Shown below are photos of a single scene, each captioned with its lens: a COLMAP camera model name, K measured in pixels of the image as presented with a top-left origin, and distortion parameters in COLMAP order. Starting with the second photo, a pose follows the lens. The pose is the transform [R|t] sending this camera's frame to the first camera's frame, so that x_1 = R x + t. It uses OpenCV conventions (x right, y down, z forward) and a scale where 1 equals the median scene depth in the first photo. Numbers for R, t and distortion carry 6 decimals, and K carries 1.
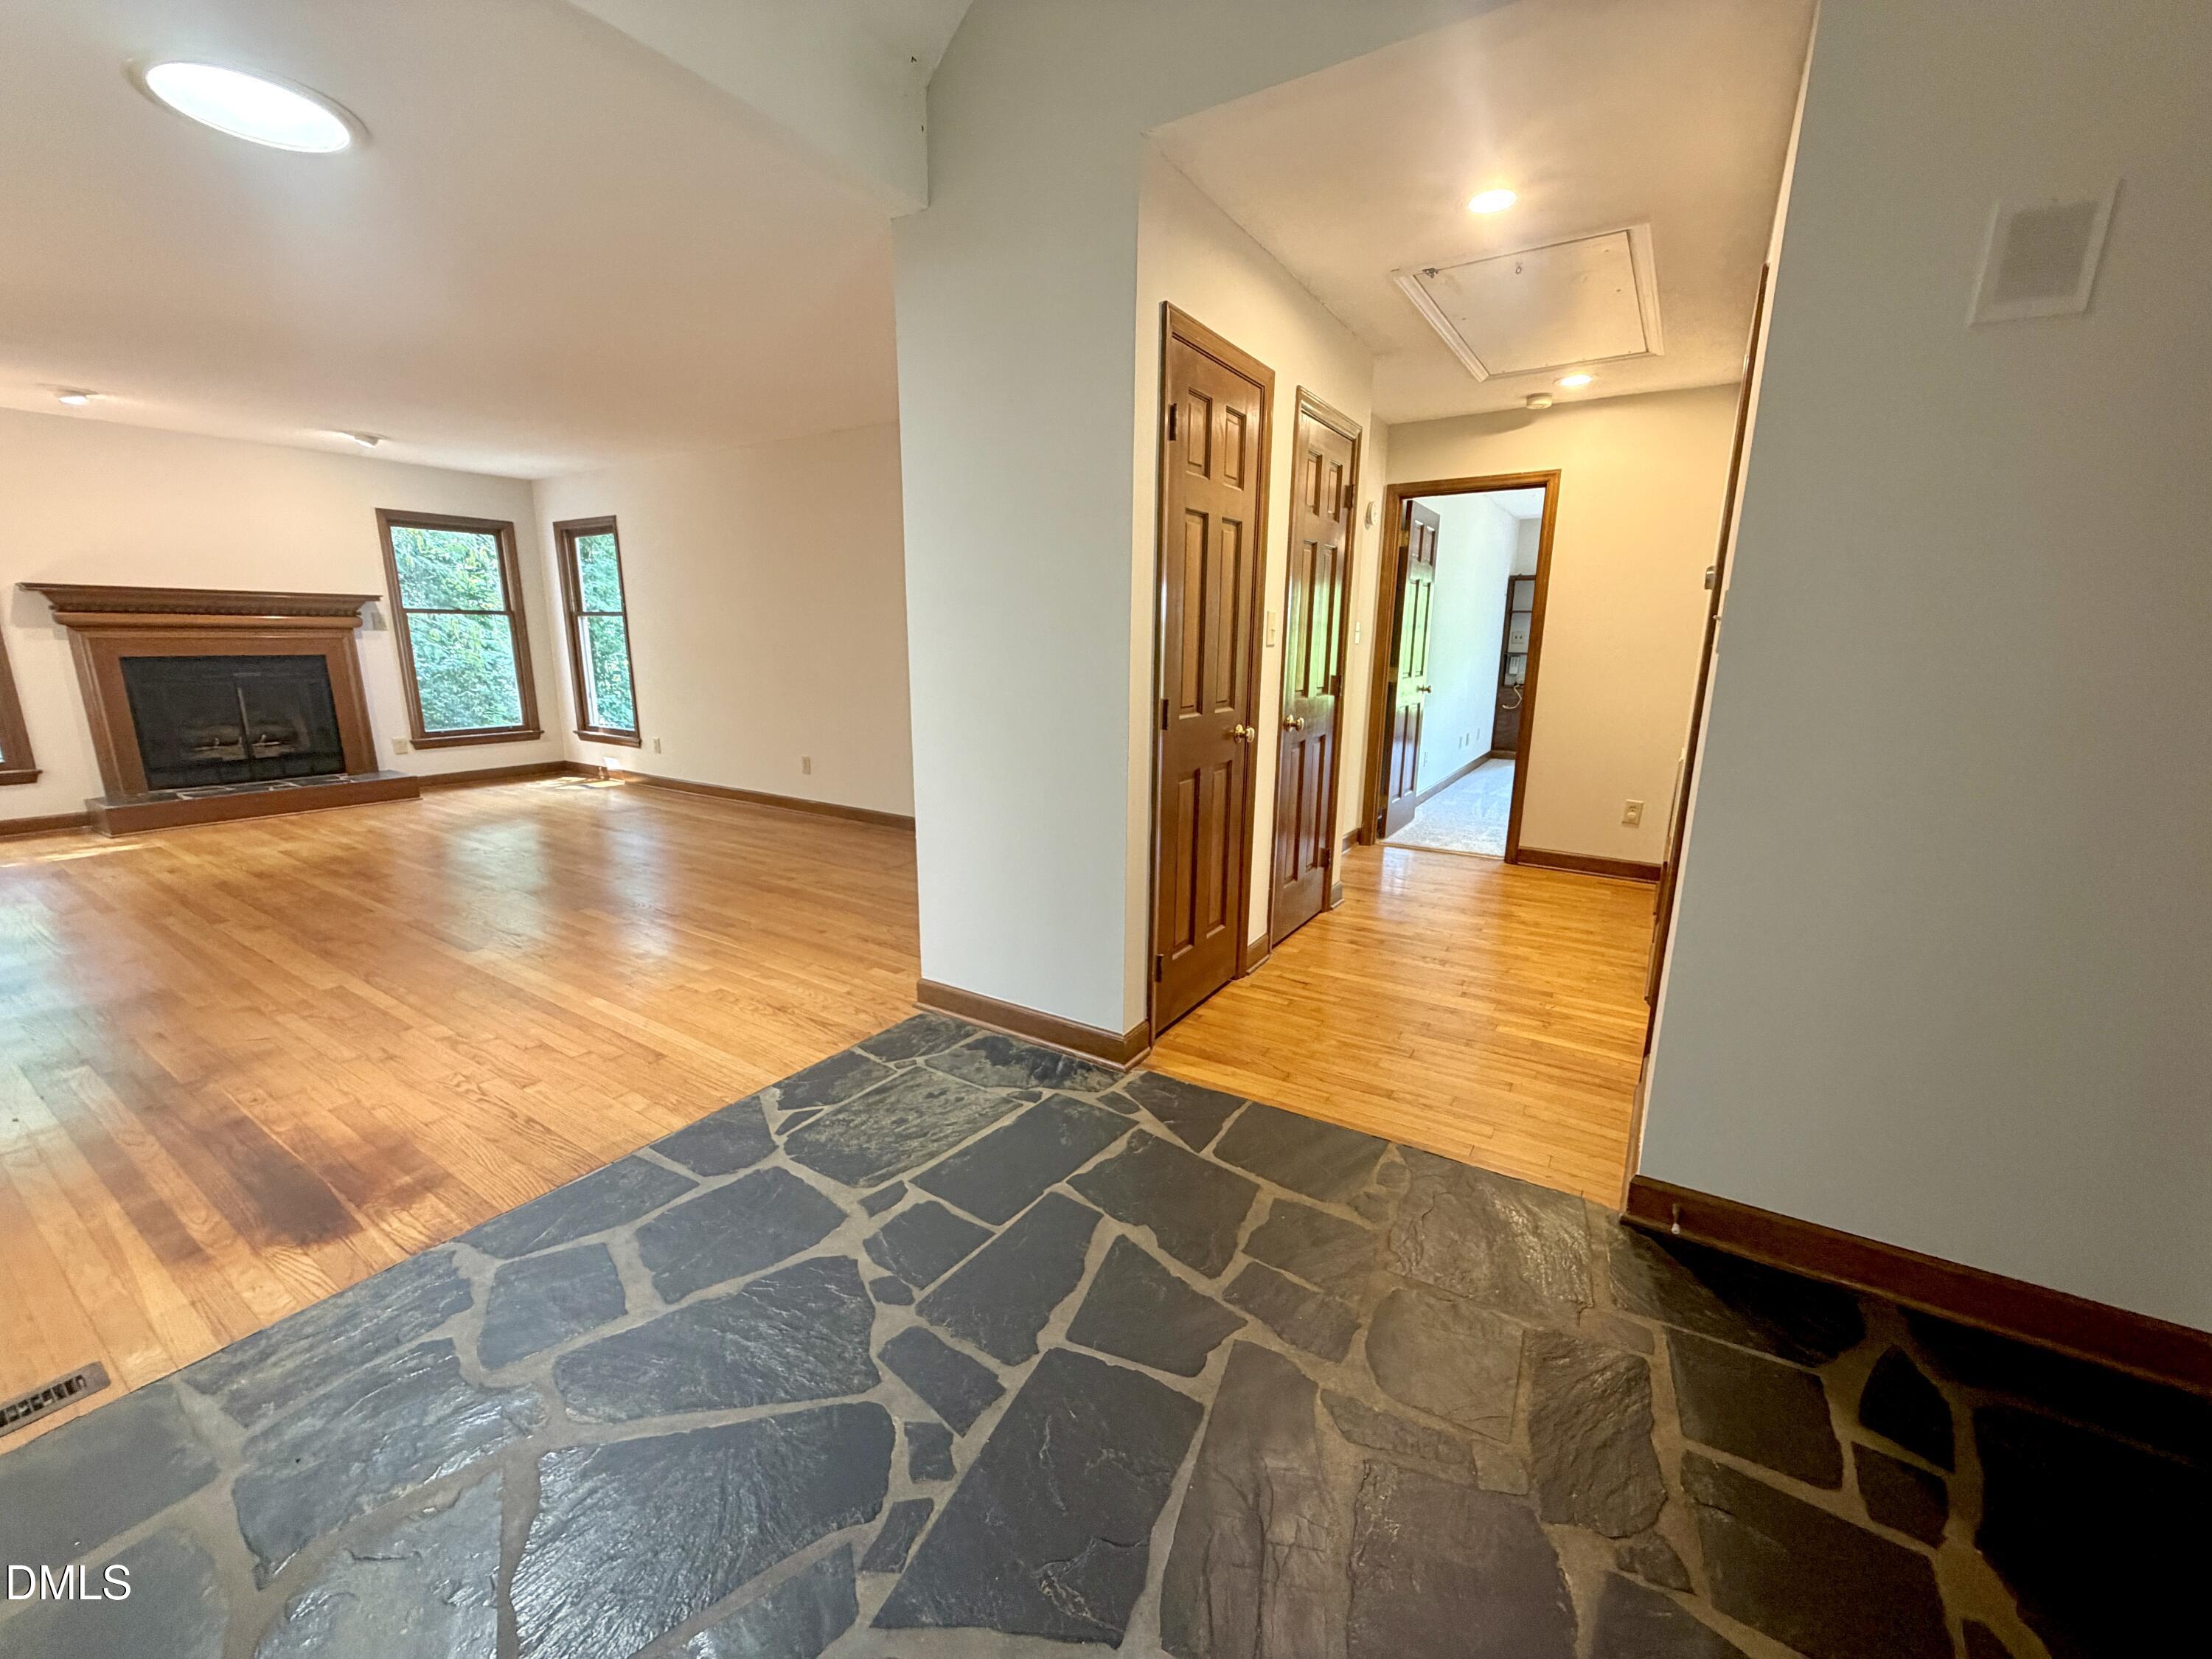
lens RADIAL K [[880.0, 0, 1106.0], [0, 880.0, 829.5], [0, 0, 1]] dist [-0.000968, -0.000092]
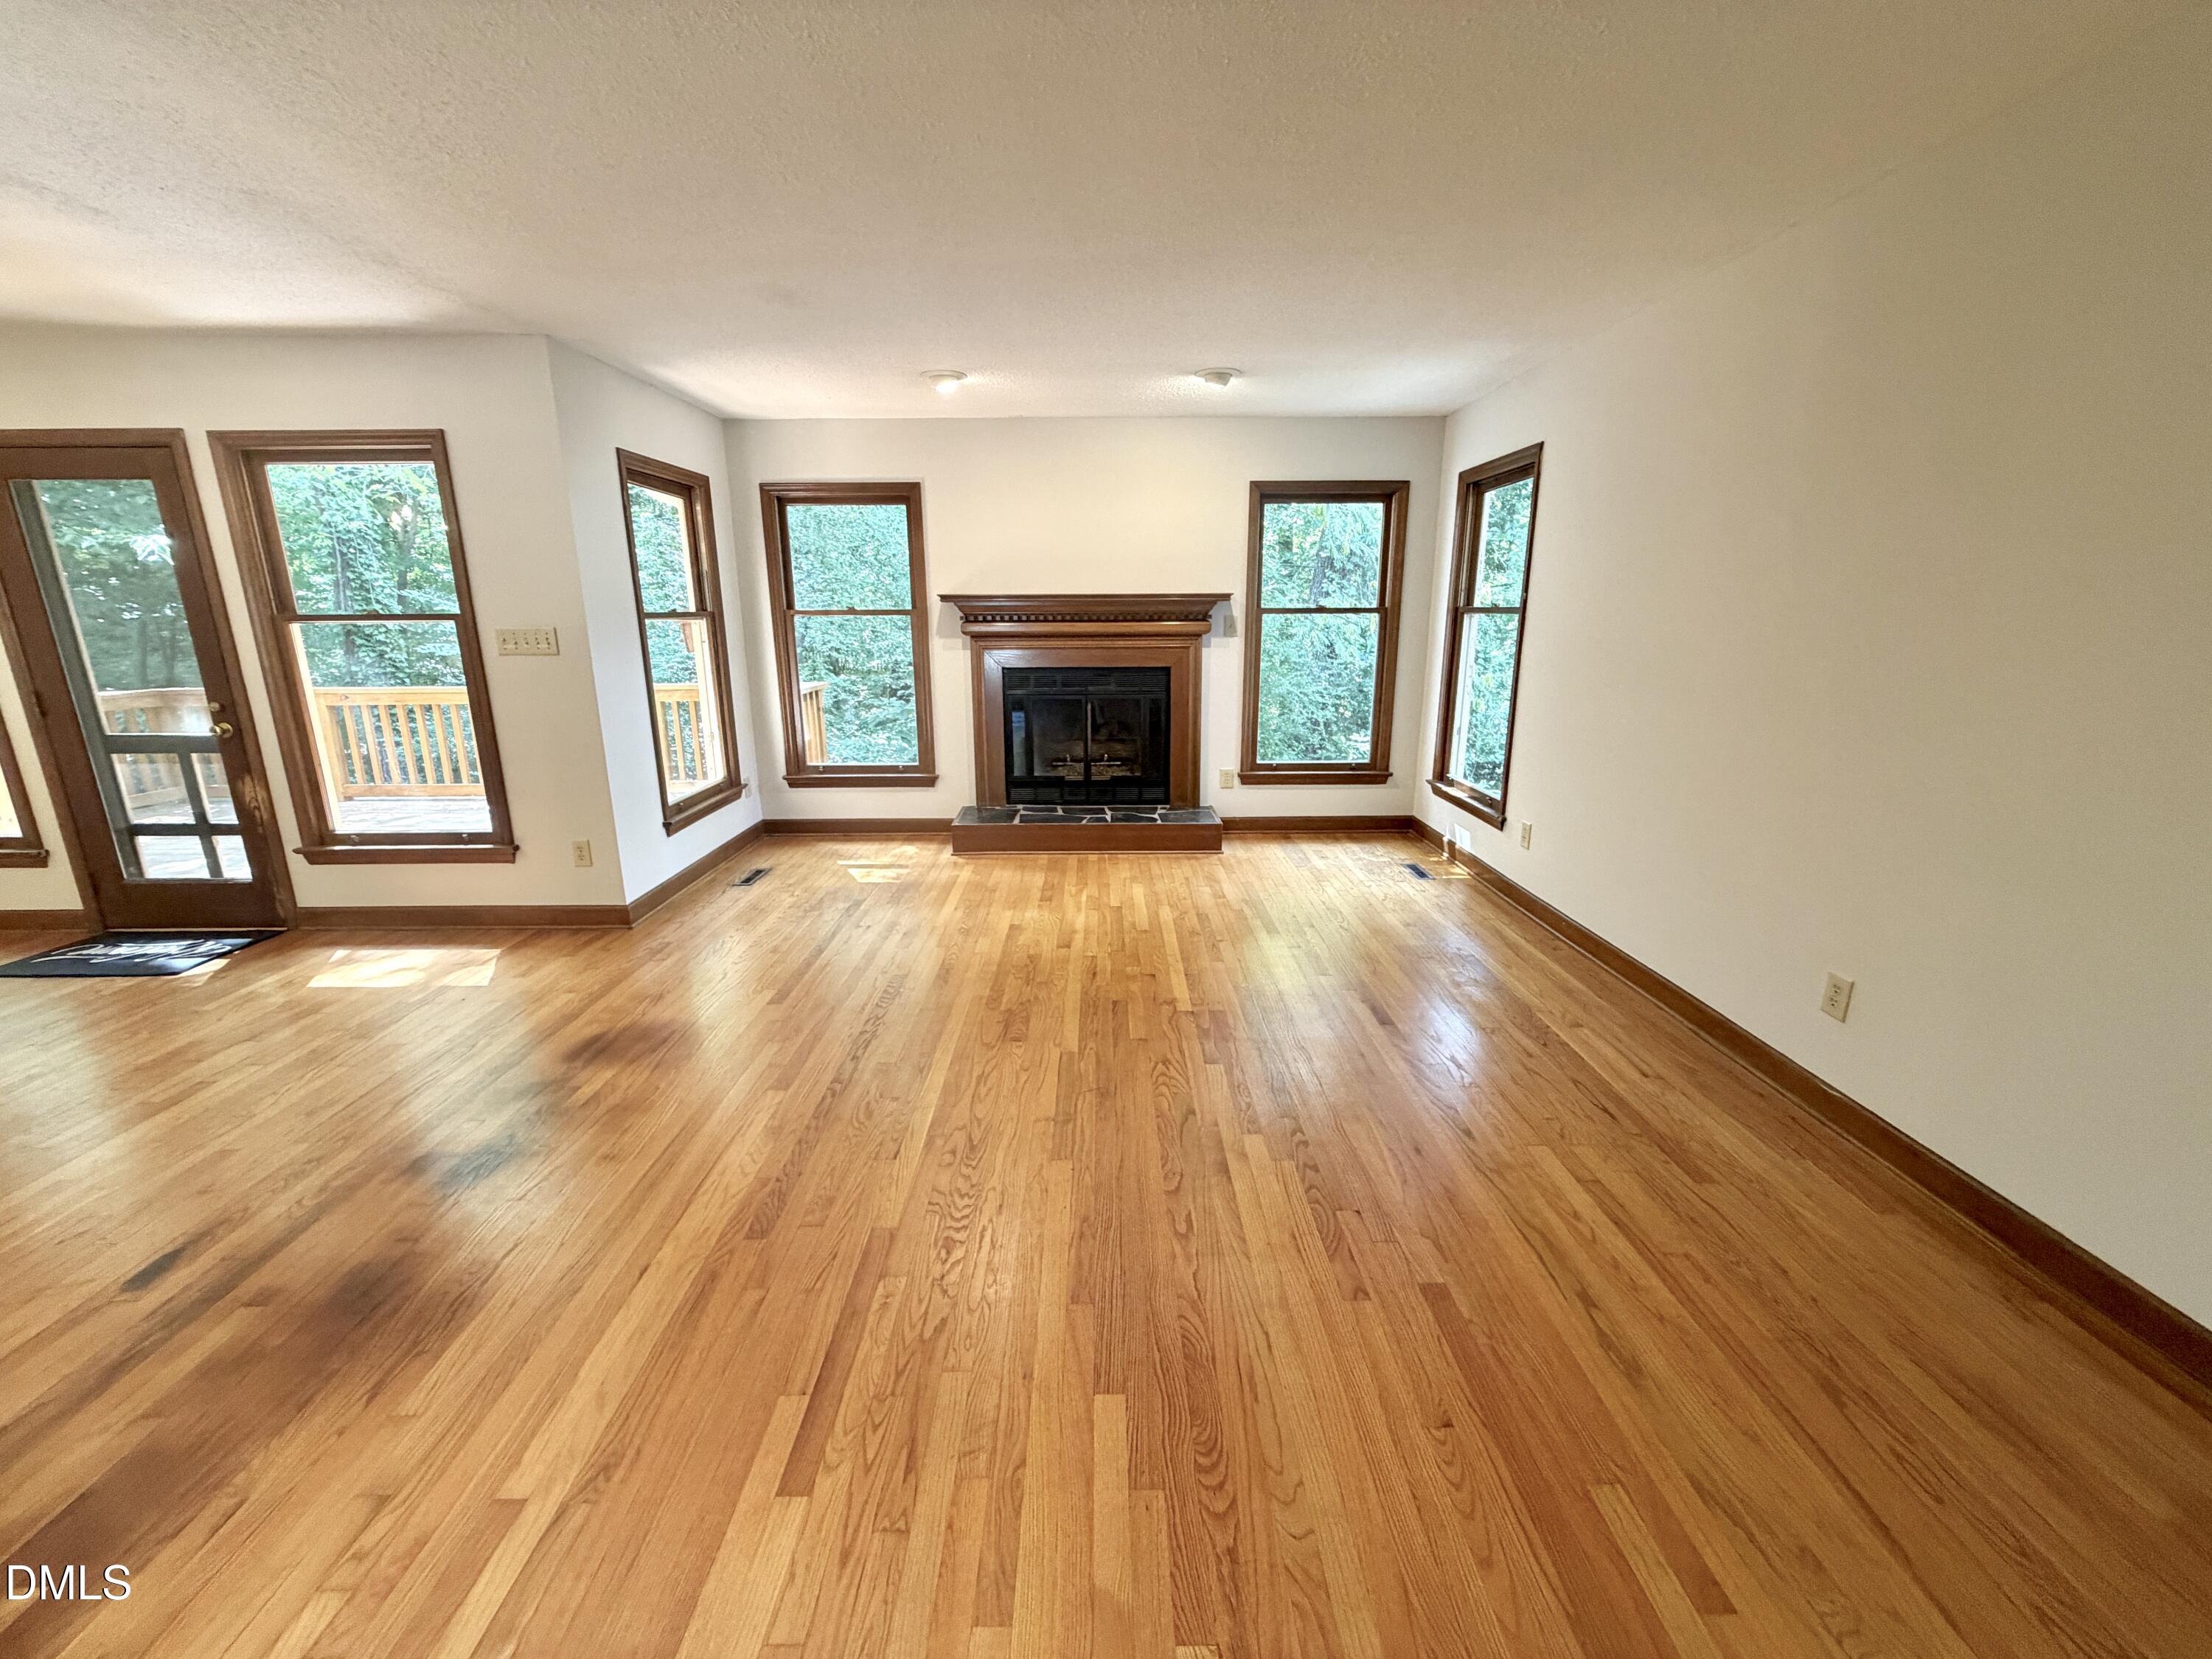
lens RADIAL K [[880.0, 0, 1106.0], [0, 880.0, 829.5], [0, 0, 1]] dist [-0.000968, -0.000092]
pose [[0.546281, 0.189065, -0.815985, -0.195579], [-0.170446, 0.978901, 0.112703, -0.124669], [0.820076, 0.077514, 0.566980, 0.462326]]
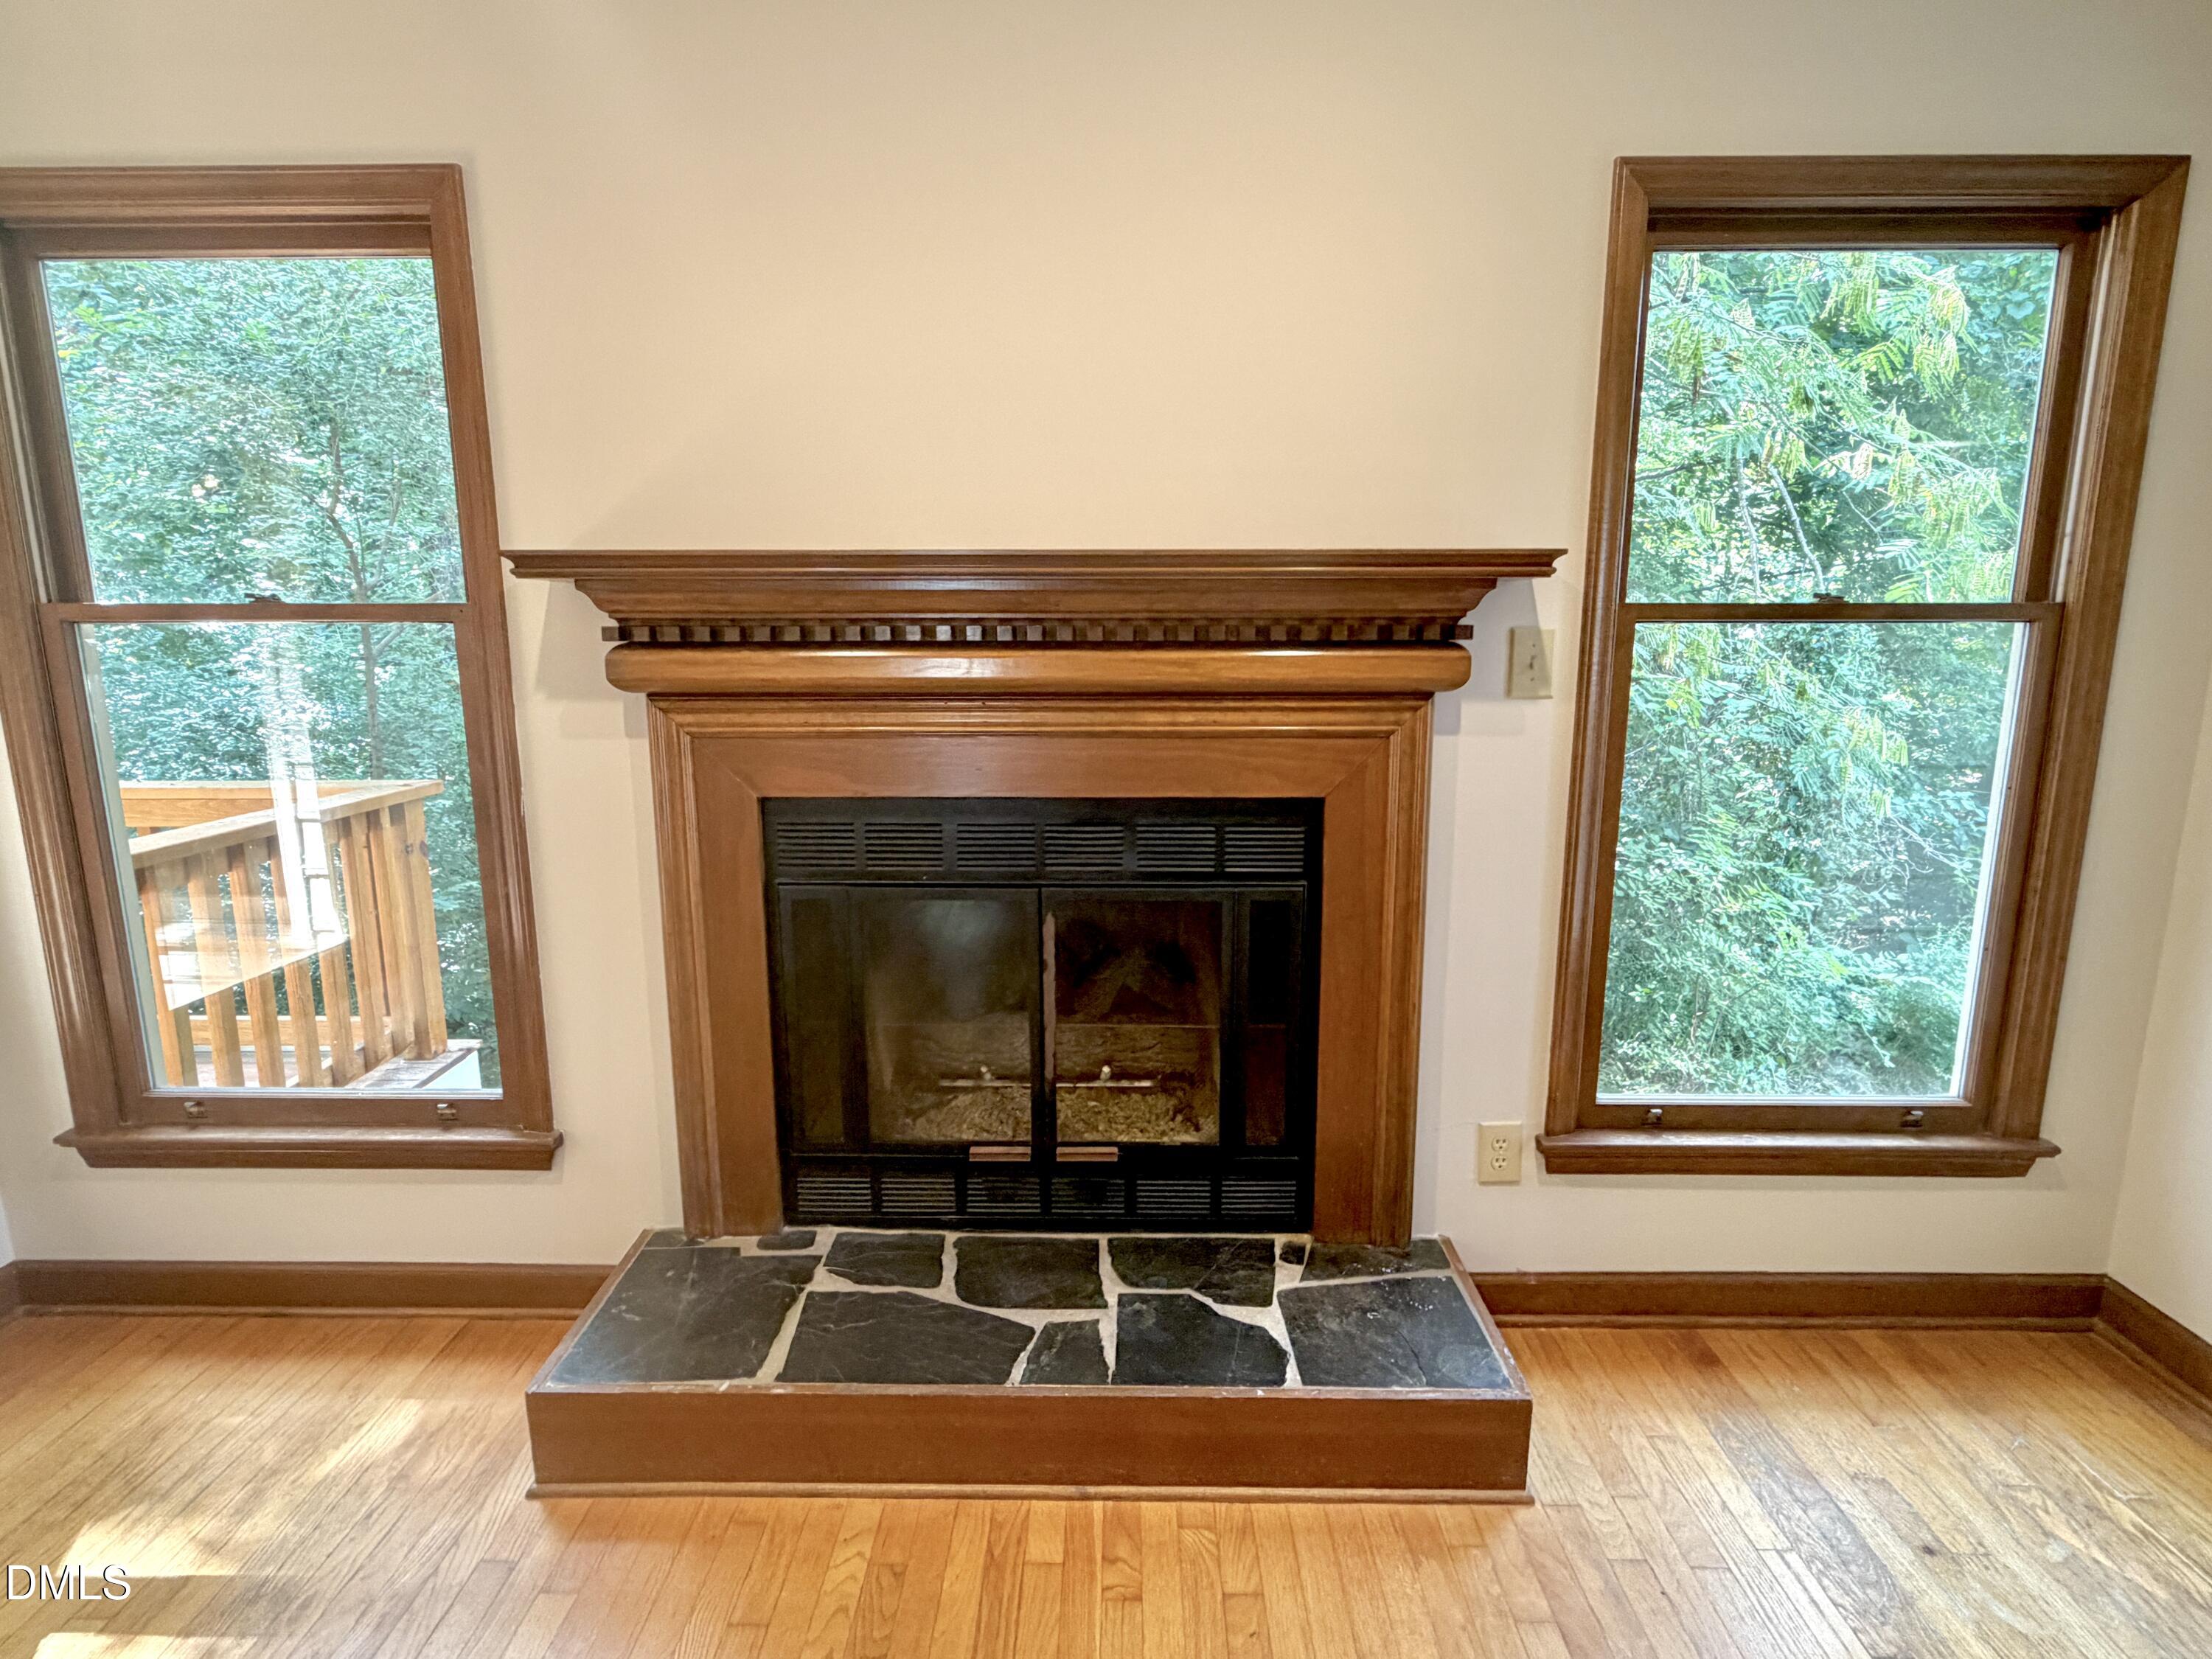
lens RADIAL K [[1133.9, 0, 1105.0], [0, 1133.9, 844.0], [0, 0, 1]] dist [0.005592, 0.000825]
pose [[0.526617, 0.145833, -0.837500, -0.621043], [-0.177478, 0.982327, 0.059454, -0.185531], [0.831370, 0.117329, 0.543193, 0.741232]]
